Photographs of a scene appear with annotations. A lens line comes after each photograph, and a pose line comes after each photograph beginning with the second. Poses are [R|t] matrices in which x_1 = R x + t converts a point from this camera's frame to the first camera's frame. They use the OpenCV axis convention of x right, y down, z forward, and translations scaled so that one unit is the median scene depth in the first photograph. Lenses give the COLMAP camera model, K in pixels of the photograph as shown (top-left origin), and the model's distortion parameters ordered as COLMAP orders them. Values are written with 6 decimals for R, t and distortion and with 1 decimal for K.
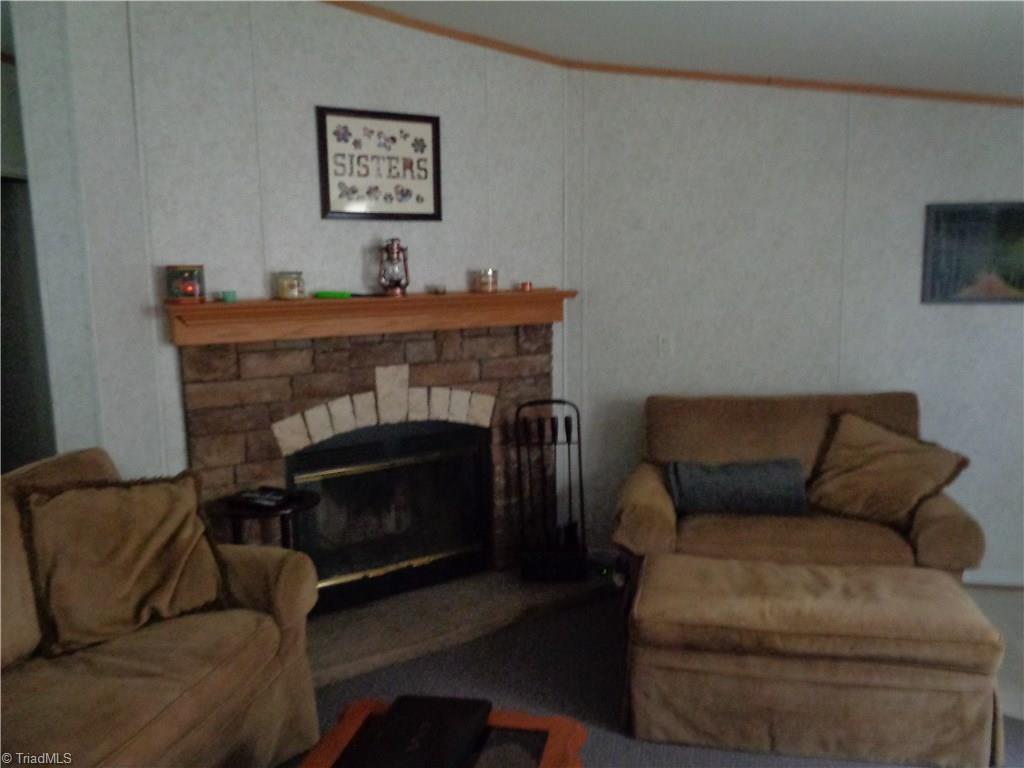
lens RADIAL K [[810.9, 0, 512.0], [0, 810.9, 384.0], [0, 0, 1]] dist [-0.001778, 0.001217]
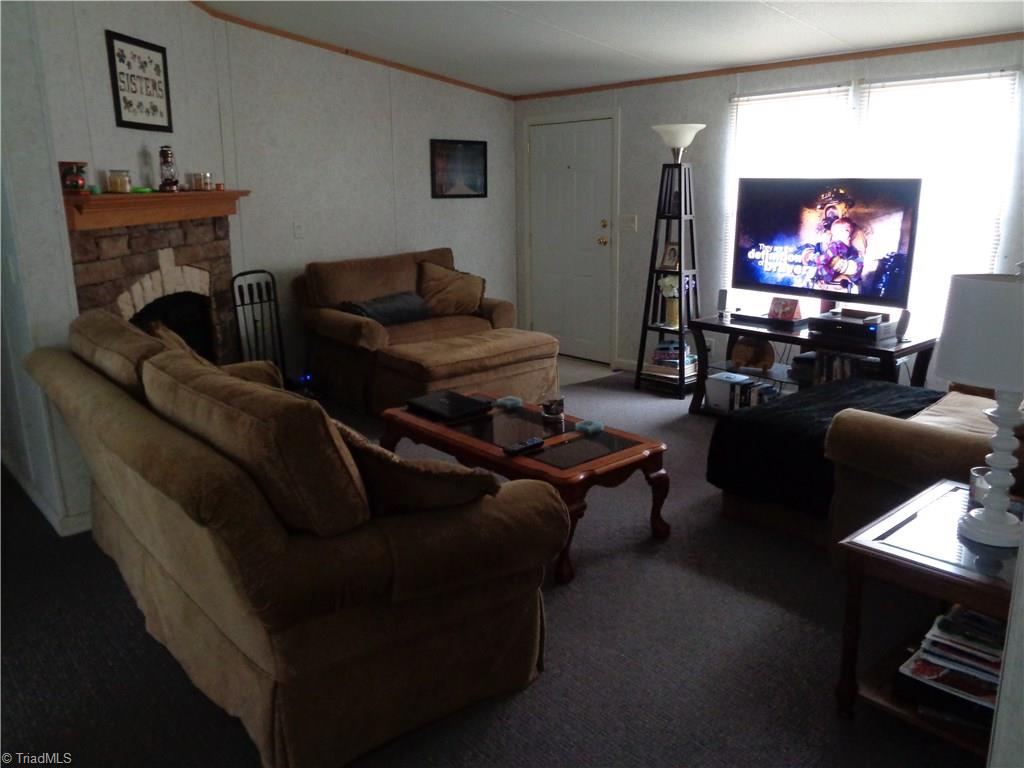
lens RADIAL K [[810.9, 0, 512.0], [0, 810.9, 384.0], [0, 0, 1]] dist [-0.001778, 0.001217]
pose [[0.604025, -0.181209, 0.776091, -0.866985], [0.108365, 0.983438, 0.145283, 0.061508], [-0.789564, -0.003653, 0.613658, -0.206574]]
